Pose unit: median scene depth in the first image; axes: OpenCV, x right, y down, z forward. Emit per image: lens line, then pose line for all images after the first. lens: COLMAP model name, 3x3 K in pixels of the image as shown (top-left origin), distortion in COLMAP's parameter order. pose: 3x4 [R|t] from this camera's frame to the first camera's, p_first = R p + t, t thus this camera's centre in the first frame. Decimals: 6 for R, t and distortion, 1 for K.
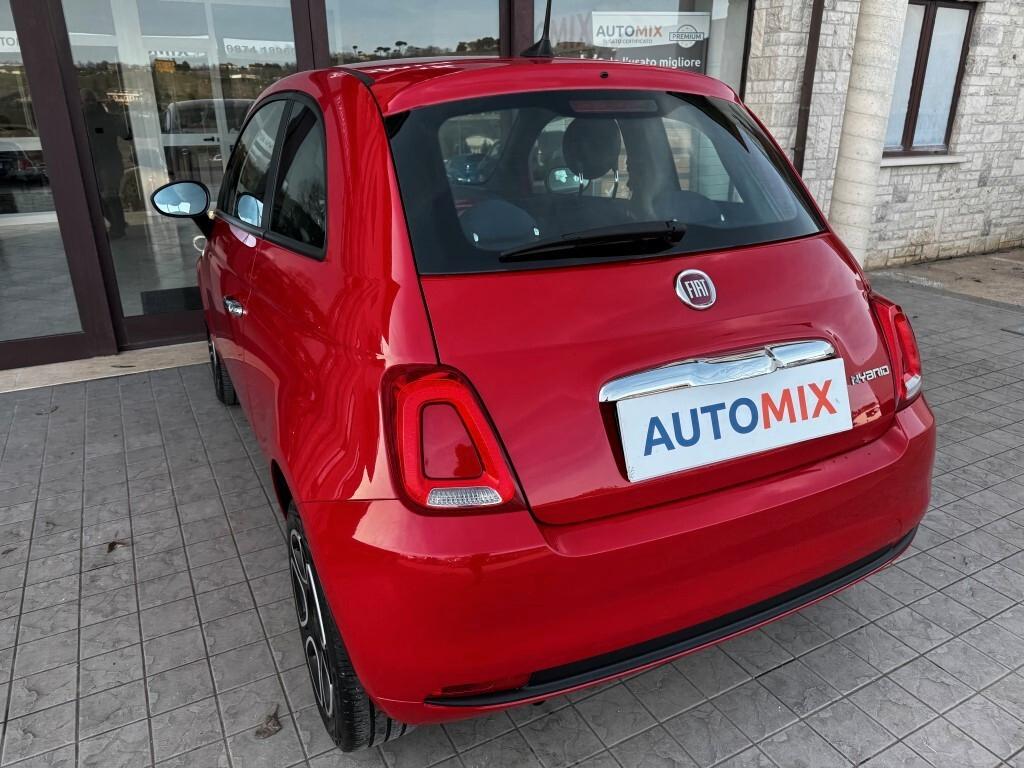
lens RADIAL K [[725.1, 0, 515.1], [0, 725.1, 386.9], [0, 0, 1]] dist [0.028711, -0.035877]
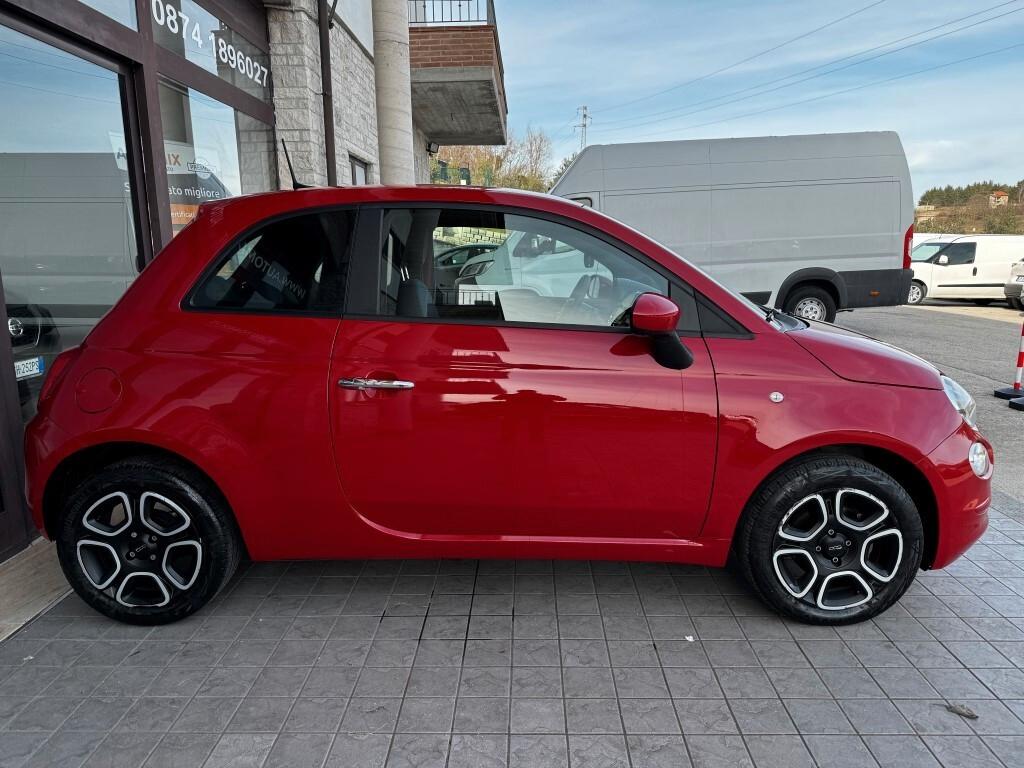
lens RADIAL K [[725.1, 0, 515.1], [0, 725.1, 386.9], [0, 0, 1]] dist [0.028711, -0.035877]
pose [[0.492078, -0.164208, 0.854924, -0.522116], [0.318245, 0.948008, -0.001089, -0.079897], [-0.810296, 0.272611, 0.518753, 0.274325]]
